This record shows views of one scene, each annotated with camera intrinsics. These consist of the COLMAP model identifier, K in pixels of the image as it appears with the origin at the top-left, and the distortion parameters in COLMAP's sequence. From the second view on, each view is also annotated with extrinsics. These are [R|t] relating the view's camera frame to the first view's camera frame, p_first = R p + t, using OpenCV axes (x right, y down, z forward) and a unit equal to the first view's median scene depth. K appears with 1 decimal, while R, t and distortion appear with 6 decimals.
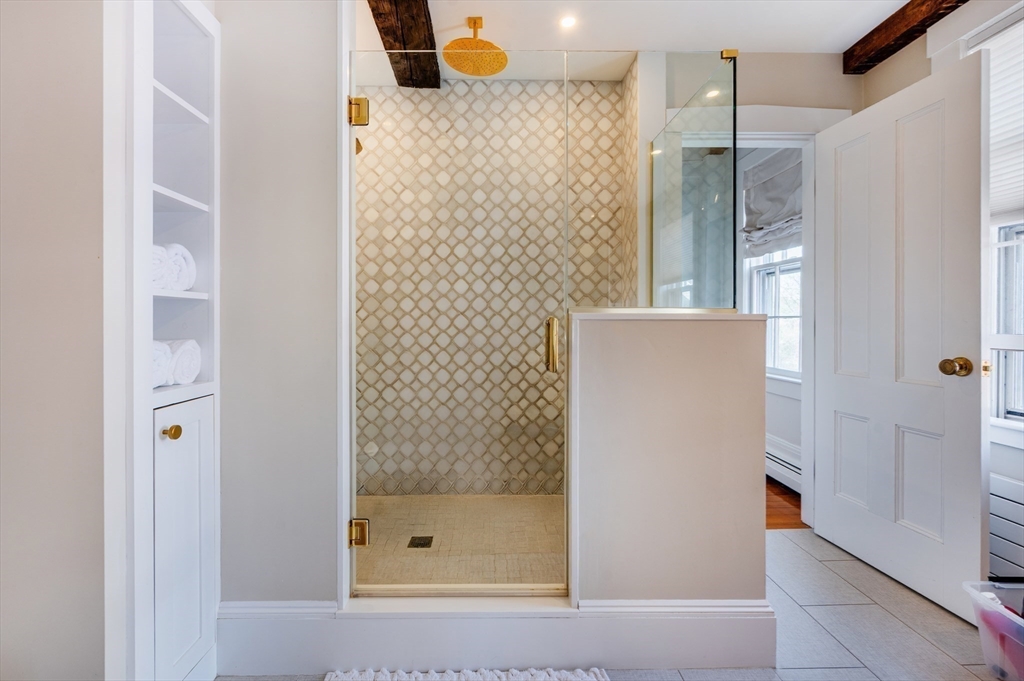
lens RADIAL K [[426.6, 0, 508.2], [0, 426.6, 323.8], [0, 0, 1]] dist [0.001264, -0.000081]
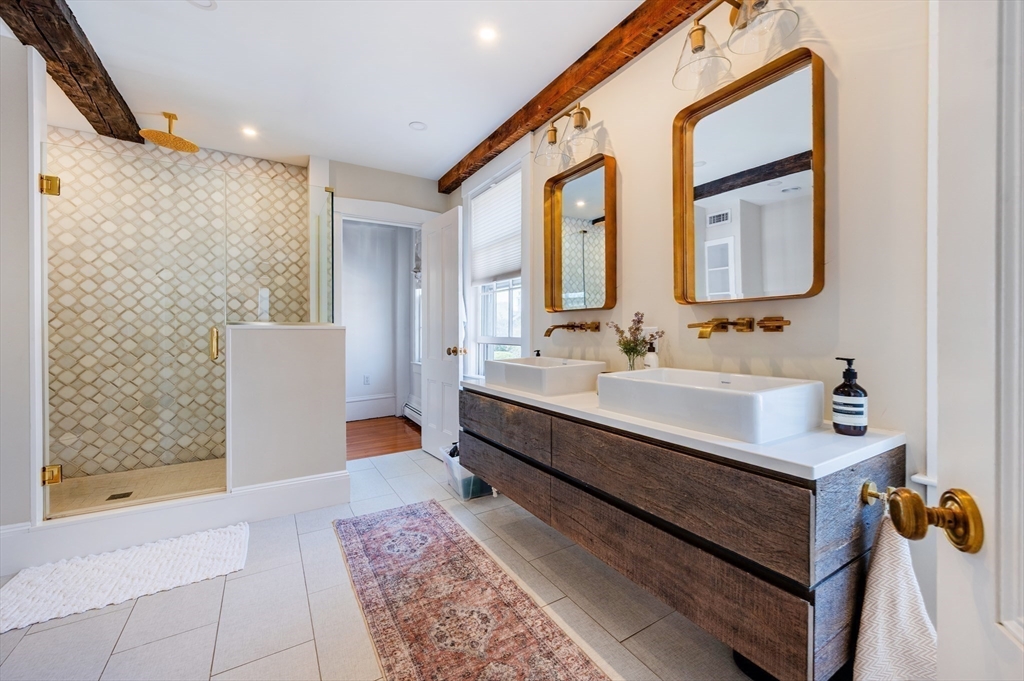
lens RADIAL K [[404.0, 0, 516.5], [0, 404.0, 333.3], [0, 0, 1]] dist [-0.000608, 0.000133]
pose [[0.870425, -0.003432, 0.492289, 0.207871], [0.002692, 0.999994, 0.002211, 0.004773], [-0.492294, -0.000599, 0.870429, -0.575400]]
